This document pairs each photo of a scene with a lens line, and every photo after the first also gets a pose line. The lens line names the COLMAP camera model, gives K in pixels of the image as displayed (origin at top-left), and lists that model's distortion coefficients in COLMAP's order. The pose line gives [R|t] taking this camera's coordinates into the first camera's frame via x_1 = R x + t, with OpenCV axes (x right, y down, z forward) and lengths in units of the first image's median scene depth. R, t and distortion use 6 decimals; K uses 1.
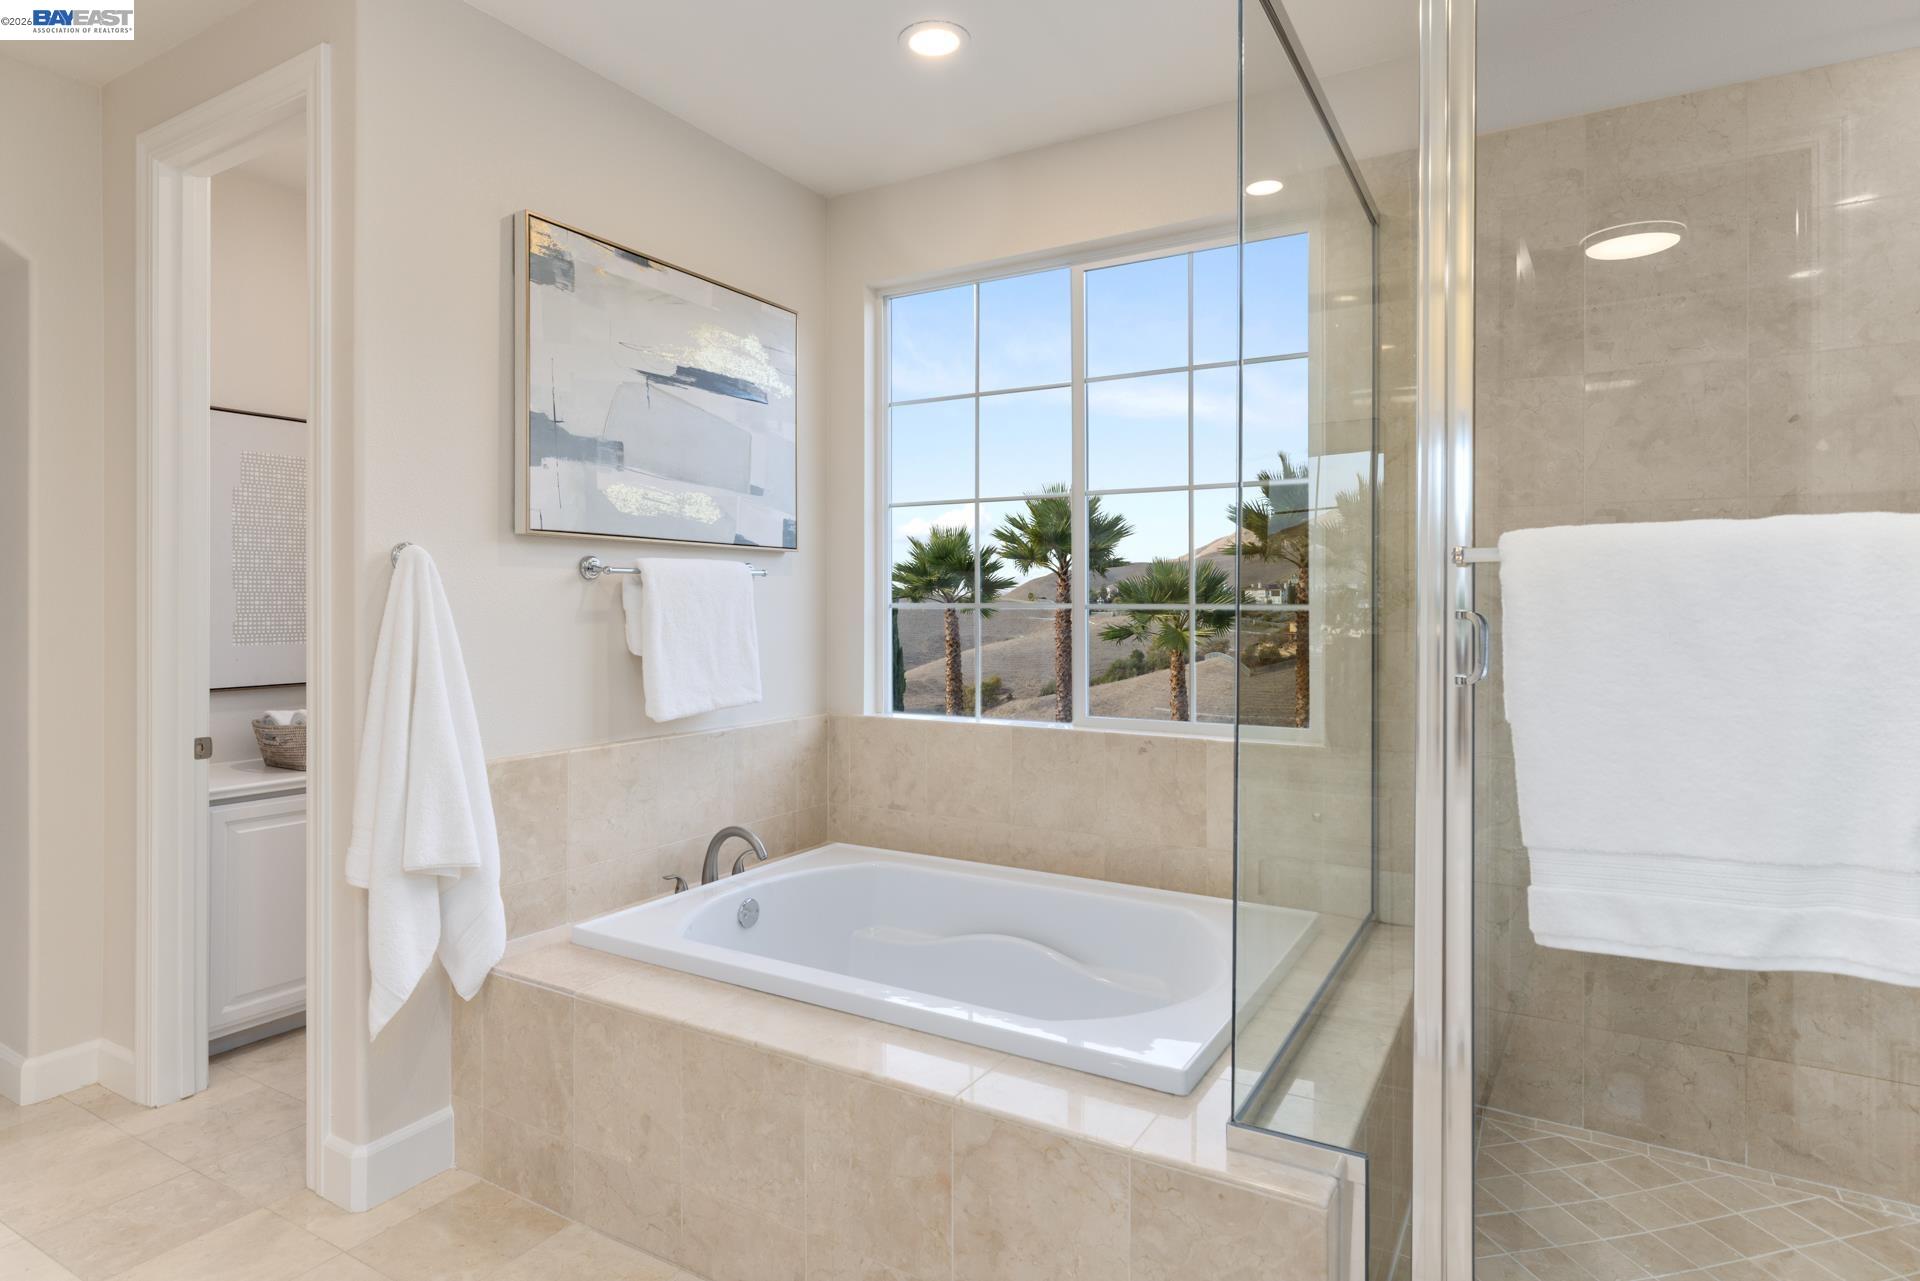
lens RADIAL K [[1042.8, 0, 958.5], [0, 1042.8, 599.9], [0, 0, 1]] dist [0.000061, 0.000004]
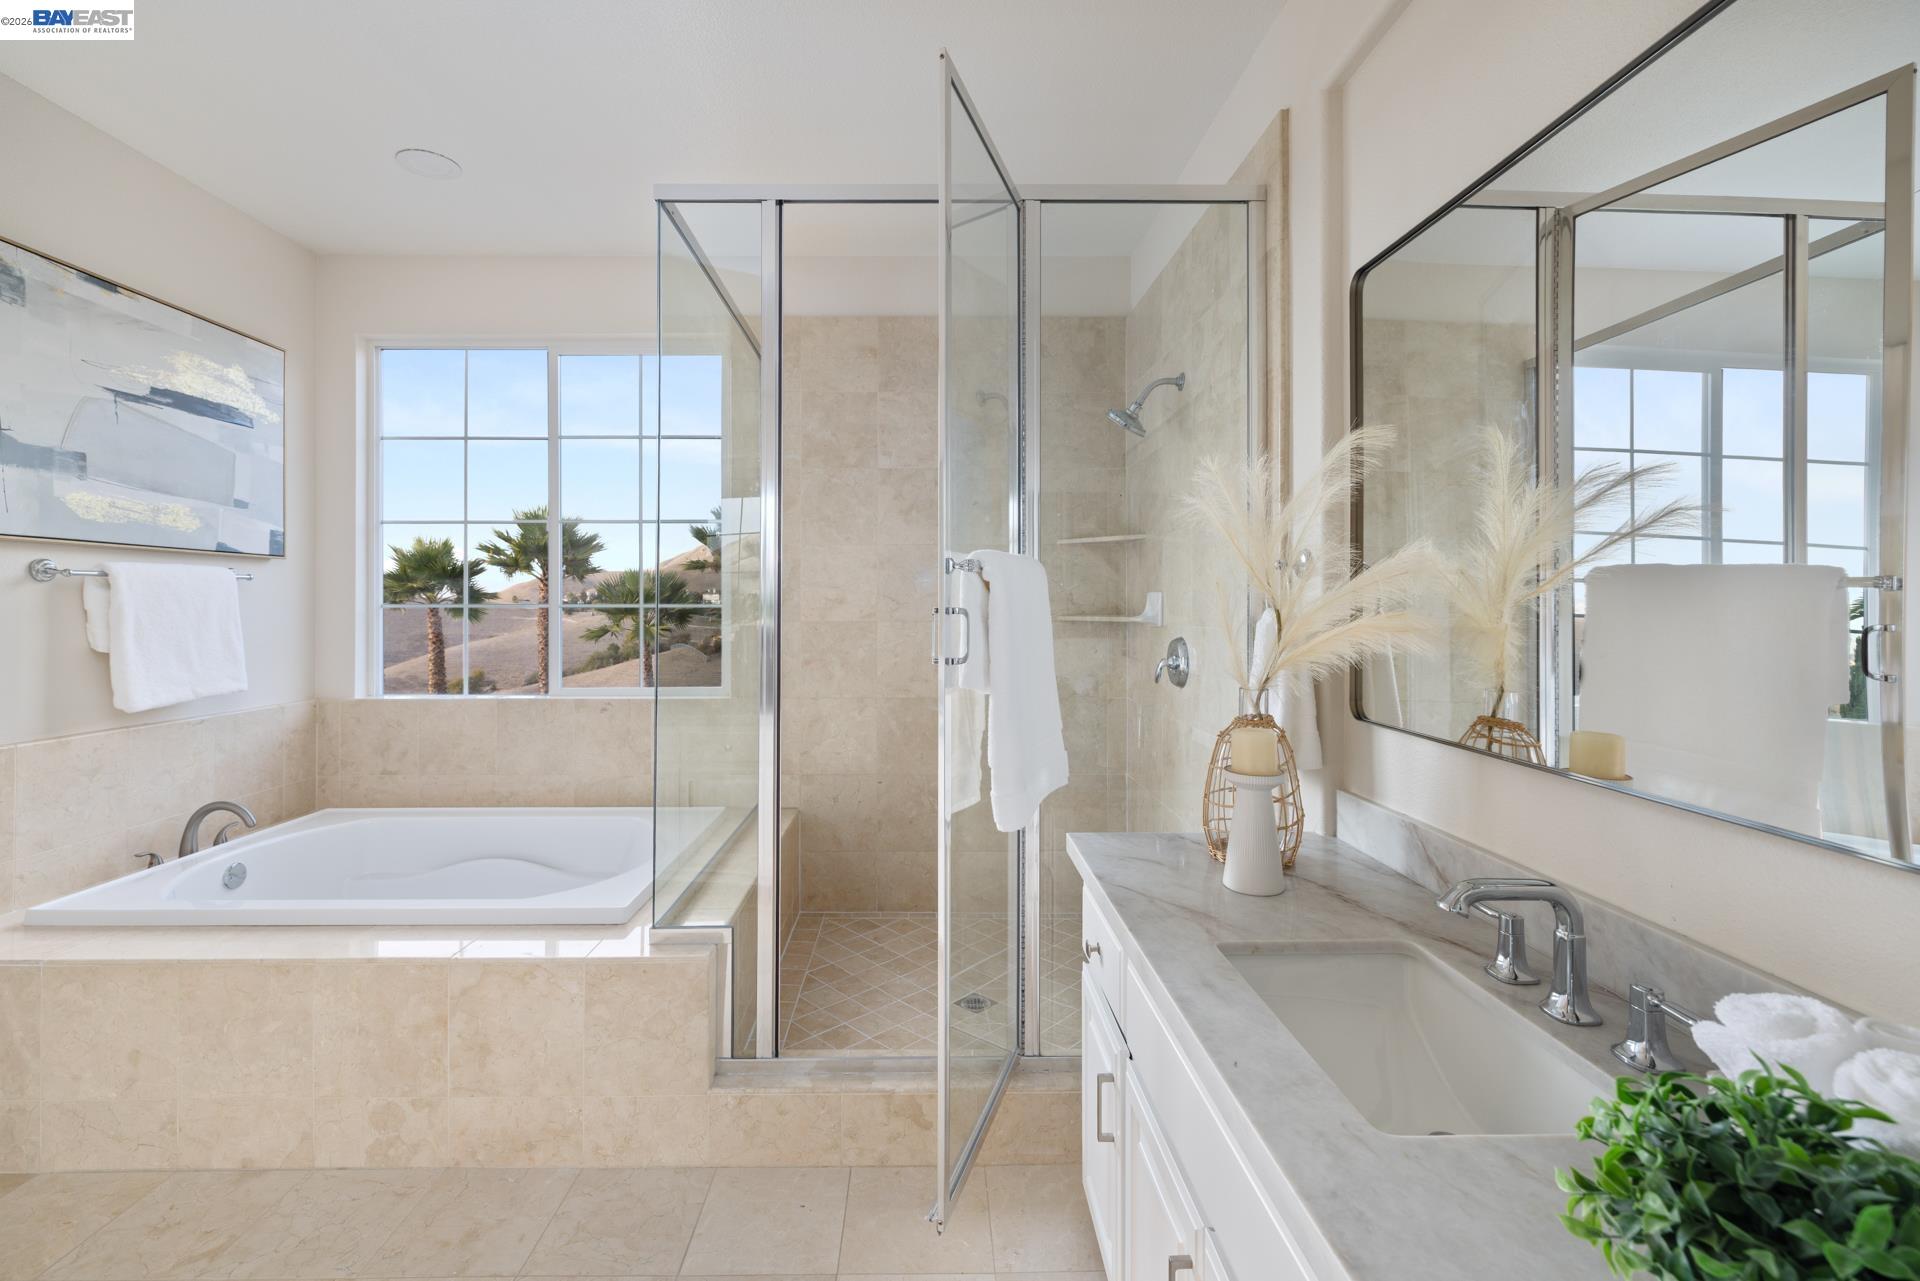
lens RADIAL K [[850.8, 0, 952.1], [0, 850.8, 600.2], [0, 0, 1]] dist [-0.000058, 0.000072]
pose [[0.856095, 0.001326, 0.516817, -0.010951], [-0.000071, 0.999997, -0.002447, 0.001674], [-0.516818, 0.002058, 0.856093, -0.194884]]
